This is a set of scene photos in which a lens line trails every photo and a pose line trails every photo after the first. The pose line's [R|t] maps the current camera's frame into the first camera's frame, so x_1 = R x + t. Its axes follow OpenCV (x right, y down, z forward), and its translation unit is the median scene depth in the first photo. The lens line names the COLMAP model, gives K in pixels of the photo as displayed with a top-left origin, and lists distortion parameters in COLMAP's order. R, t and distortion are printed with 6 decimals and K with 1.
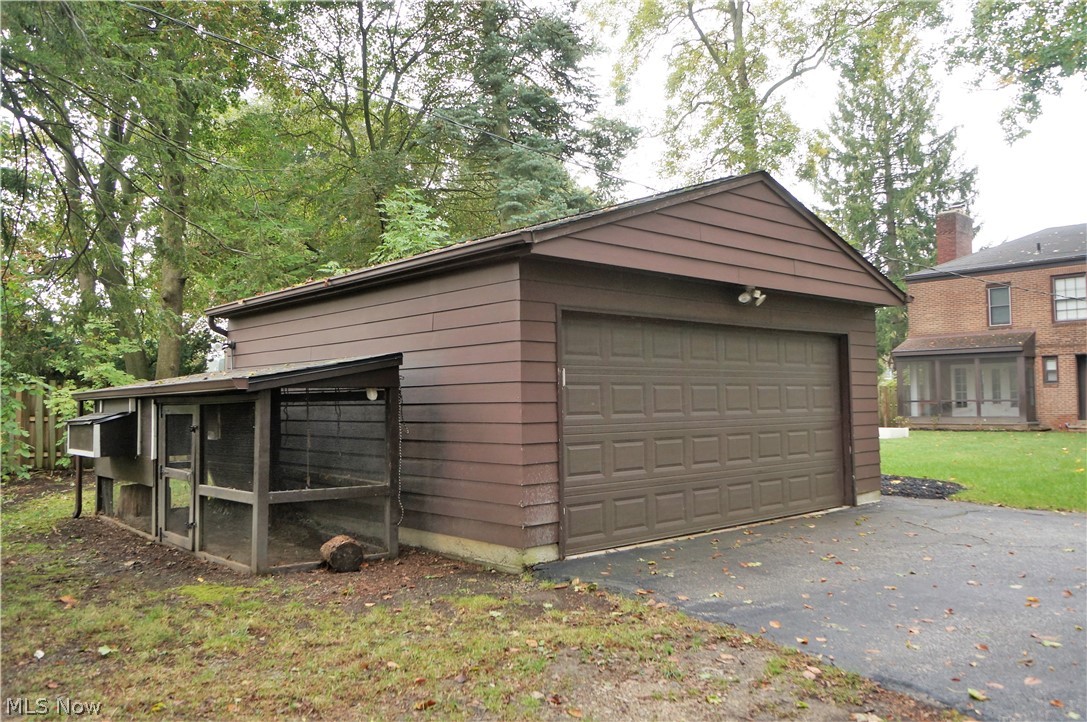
lens RADIAL K [[843.6, 0, 543.9], [0, 843.6, 359.2], [0, 0, 1]] dist [0.008599, -0.002551]
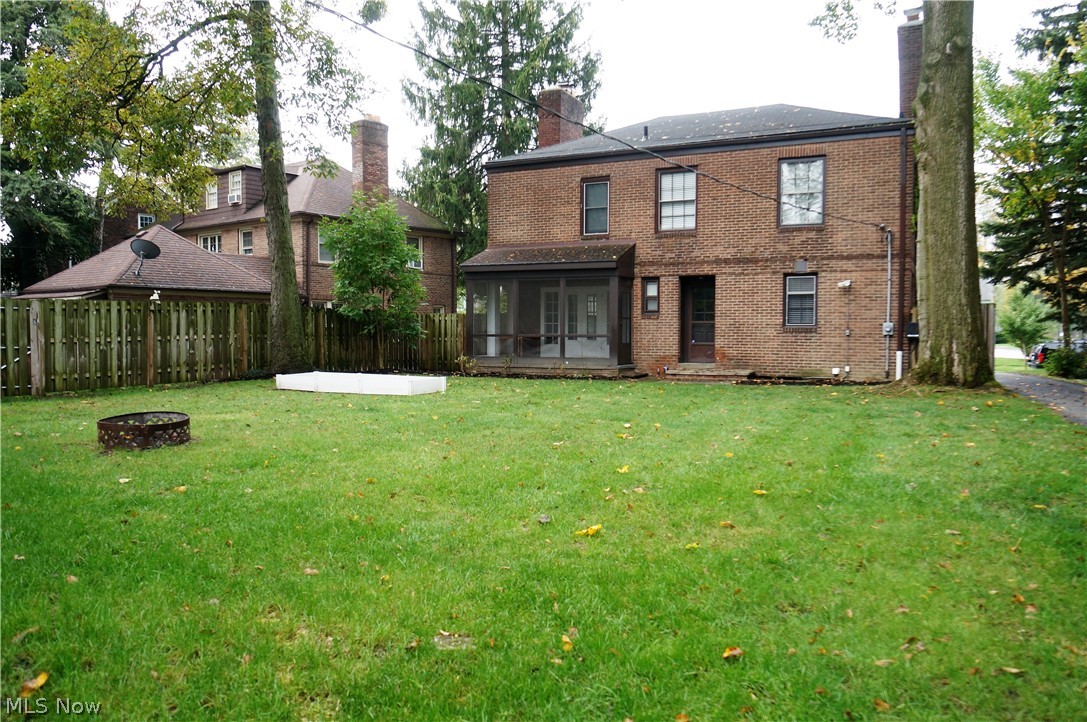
lens RADIAL K [[843.6, 0, 543.5], [0, 843.6, 358.3], [0, 0, 1]] dist [0.008599, -0.002551]
pose [[0.933703, -0.002258, 0.358040, 0.239968], [-0.028791, 0.996269, 0.081363, 0.009542], [-0.356888, -0.086277, 0.930154, 0.330286]]
